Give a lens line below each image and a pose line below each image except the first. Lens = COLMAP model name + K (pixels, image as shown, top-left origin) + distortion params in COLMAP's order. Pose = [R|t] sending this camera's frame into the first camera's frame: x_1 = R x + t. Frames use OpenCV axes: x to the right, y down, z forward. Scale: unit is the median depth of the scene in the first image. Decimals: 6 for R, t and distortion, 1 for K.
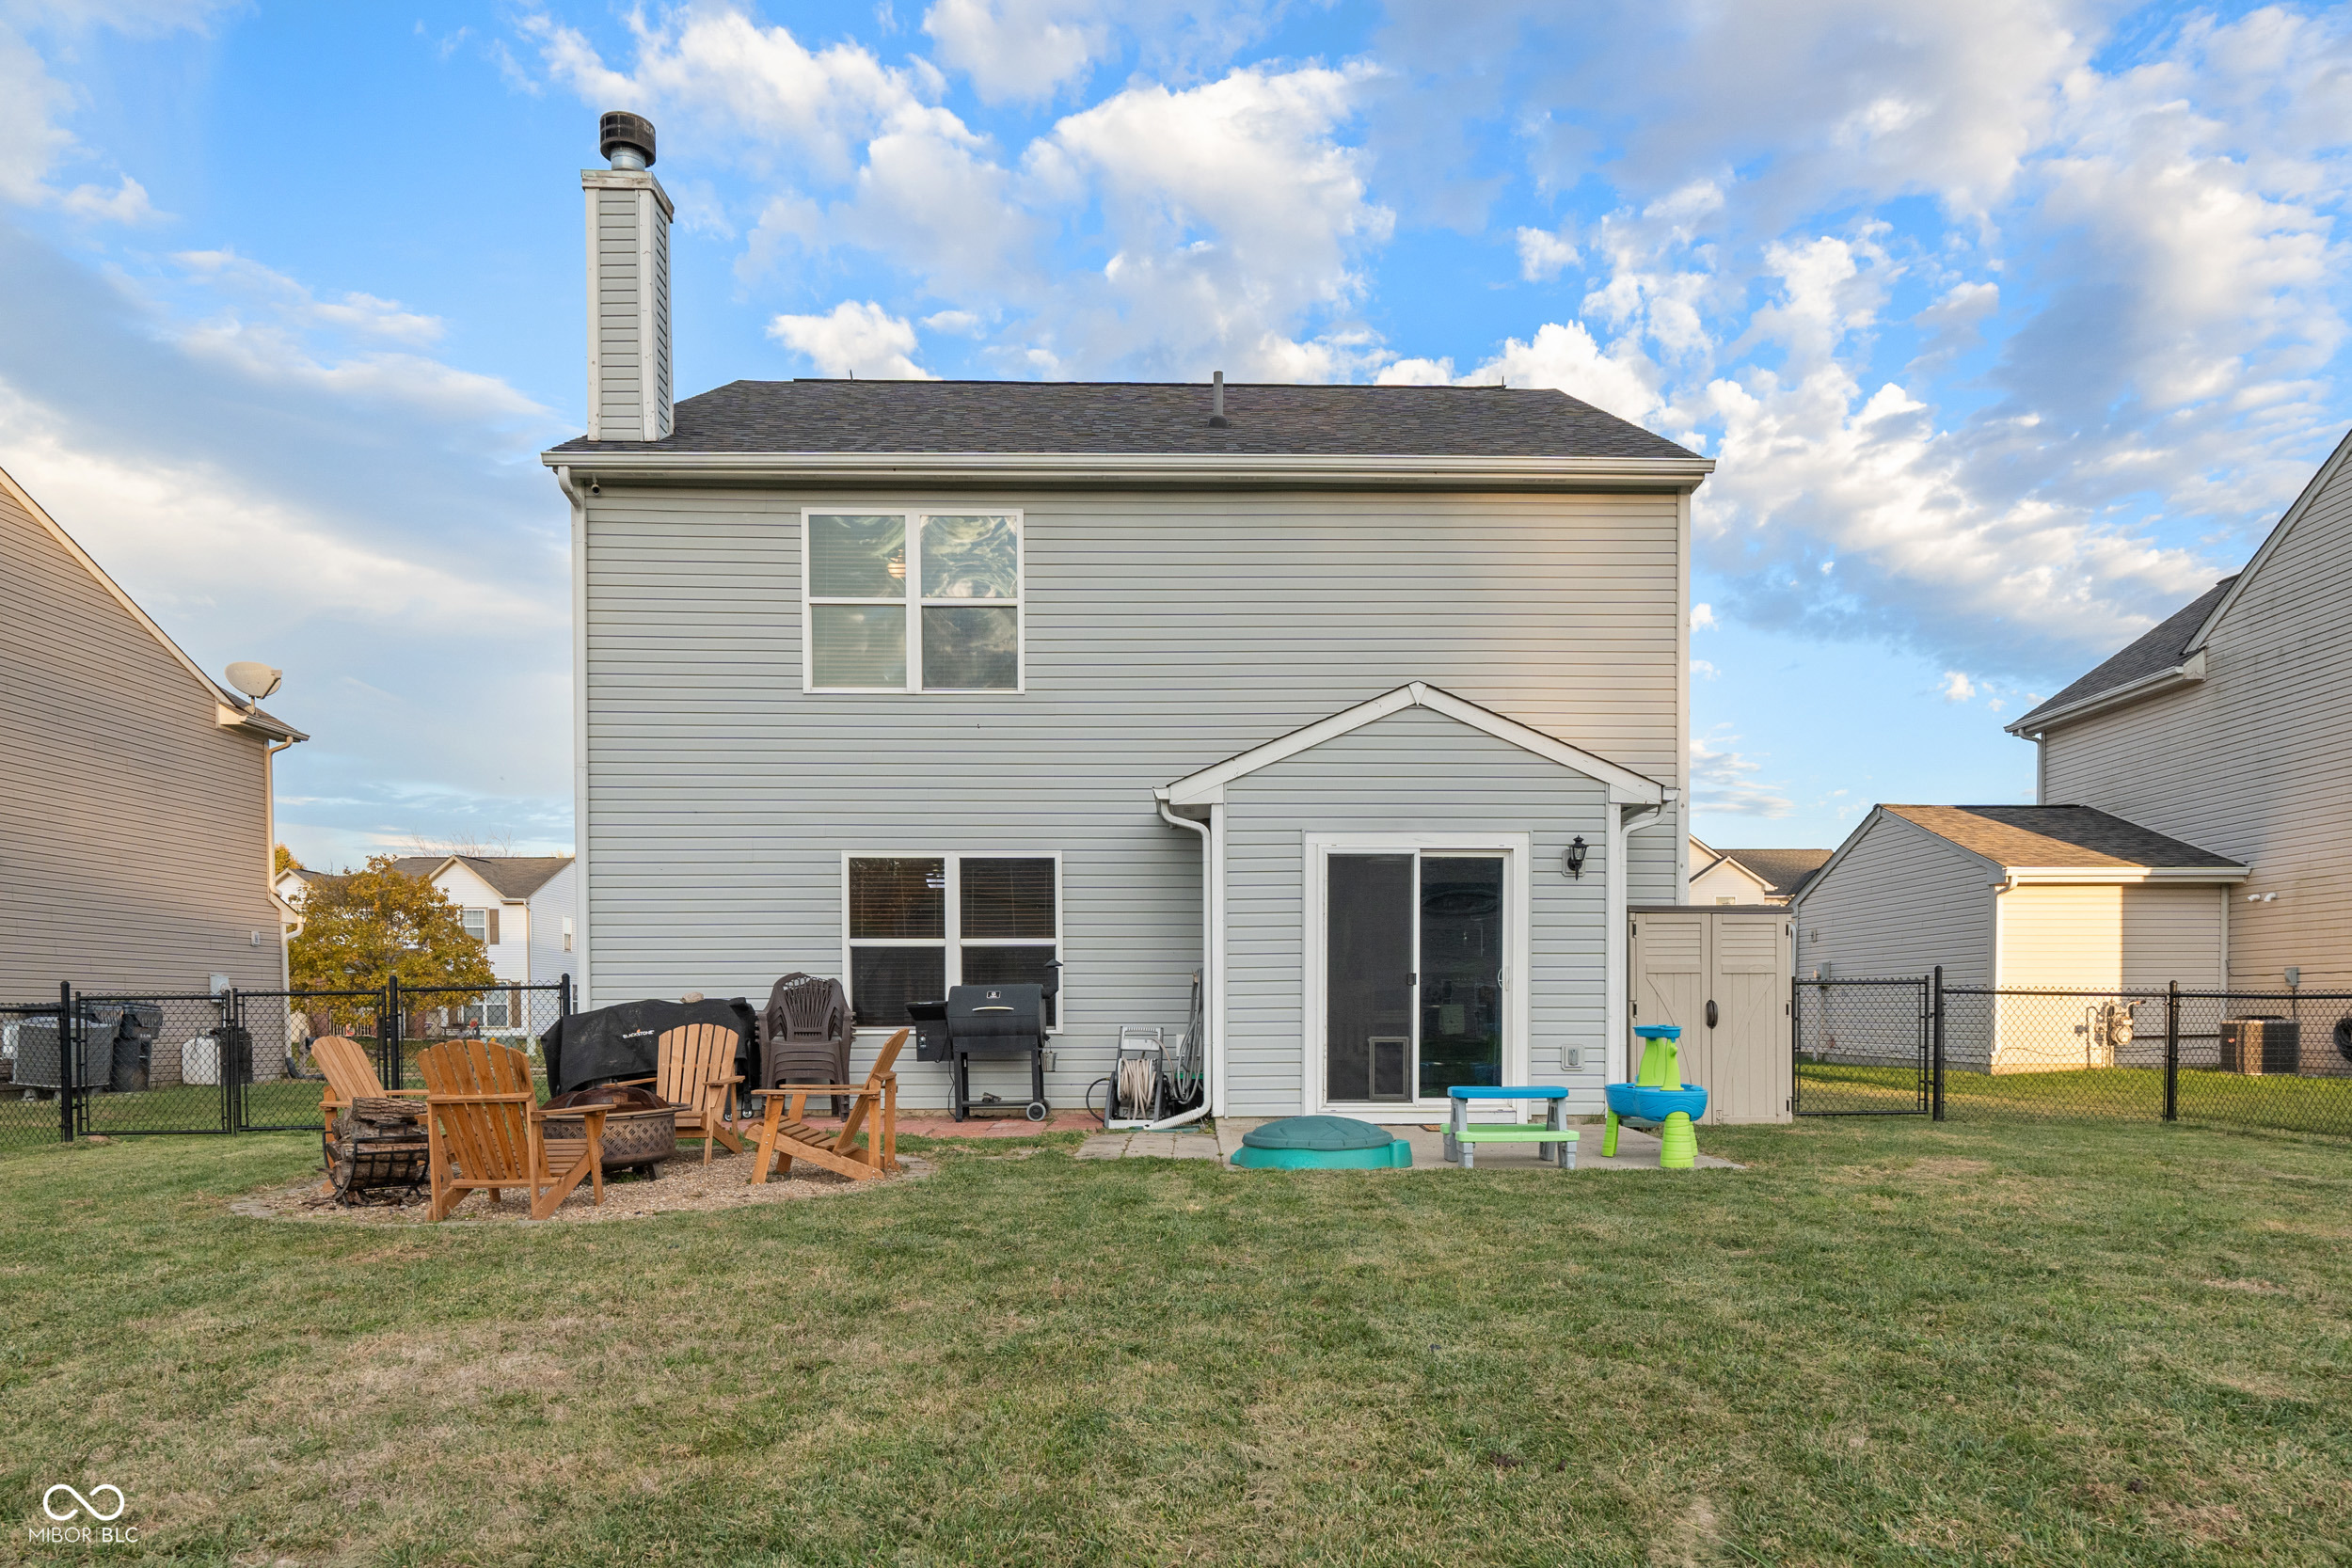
lens RADIAL K [[1144.7, 0, 1176.0], [0, 1144.7, 784.0], [0, 0, 1]] dist [0.000587, 0.000327]
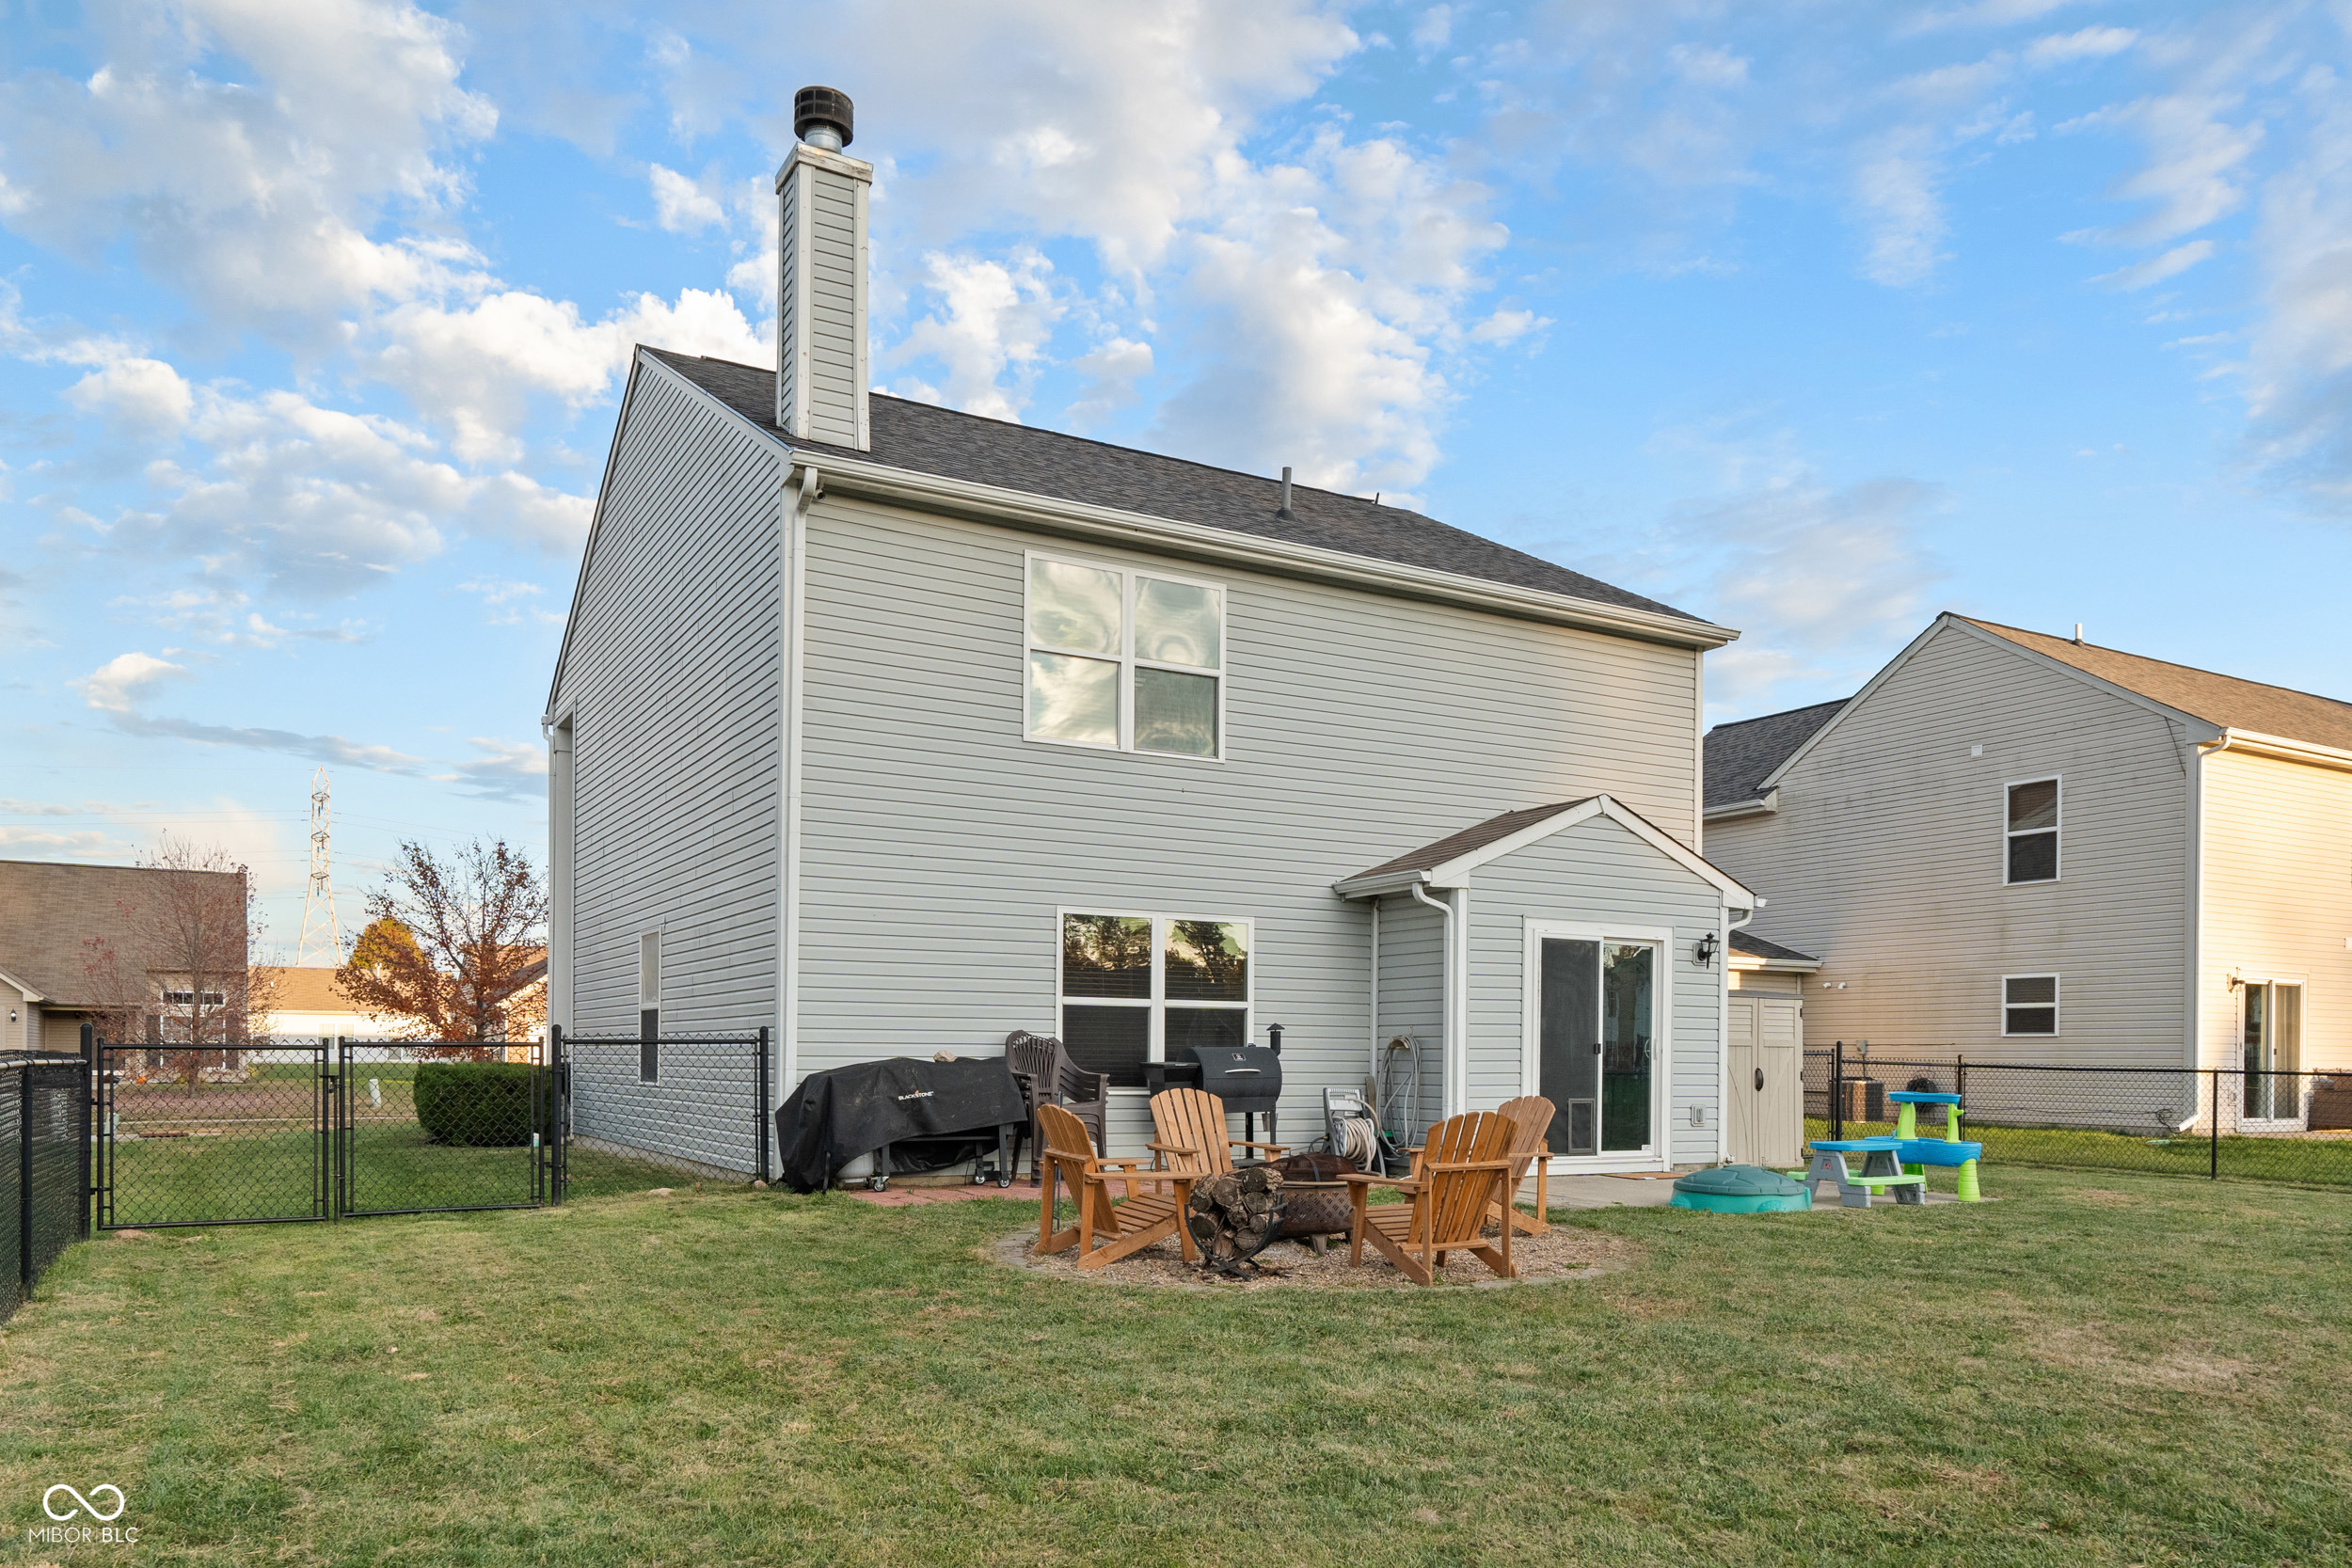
lens RADIAL K [[1178.9, 0, 1173.9], [0, 1178.9, 787.1], [0, 0, 1]] dist [-0.003544, 0.000862]
pose [[0.930477, 0.092909, 0.354374, -0.570384], [-0.081256, 0.995553, -0.047661, -0.002736], [-0.357226, 0.015552, 0.933889, 0.022946]]
